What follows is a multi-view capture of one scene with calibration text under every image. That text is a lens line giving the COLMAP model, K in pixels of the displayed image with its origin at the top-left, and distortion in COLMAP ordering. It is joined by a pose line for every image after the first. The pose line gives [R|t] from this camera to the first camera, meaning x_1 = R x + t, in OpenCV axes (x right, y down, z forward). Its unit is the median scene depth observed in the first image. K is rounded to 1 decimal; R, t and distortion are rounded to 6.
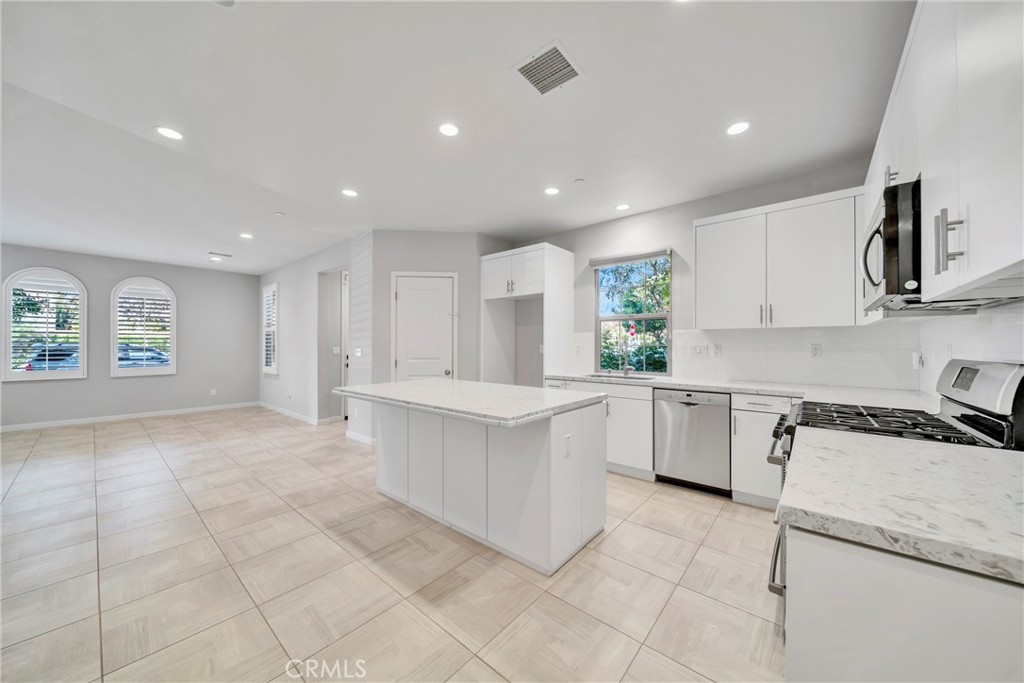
lens RADIAL K [[360.1, 0, 510.6], [0, 360.1, 341.4], [0, 0, 1]] dist [-0.010842, -0.000089]
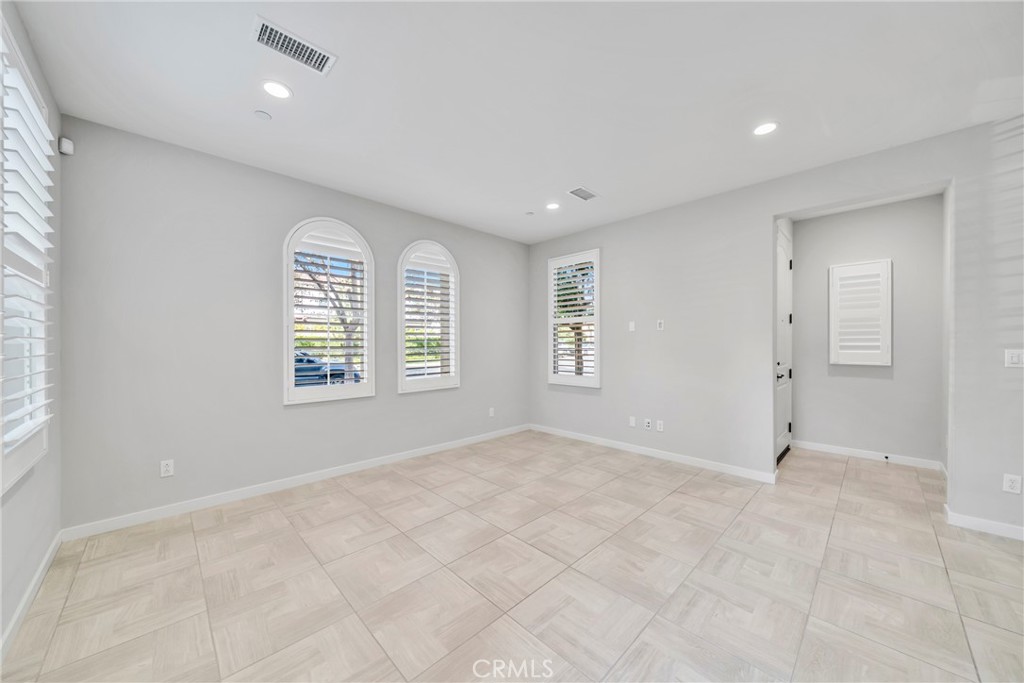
lens RADIAL K [[360.1, 0, 510.8], [0, 360.1, 345.0], [0, 0, 1]] dist [-0.010842, -0.000089]
pose [[0.995063, -0.007531, -0.098961, -0.696833], [0.009143, 0.999833, 0.015848, 0.002253], [0.098825, -0.016675, 0.994965, 0.300431]]
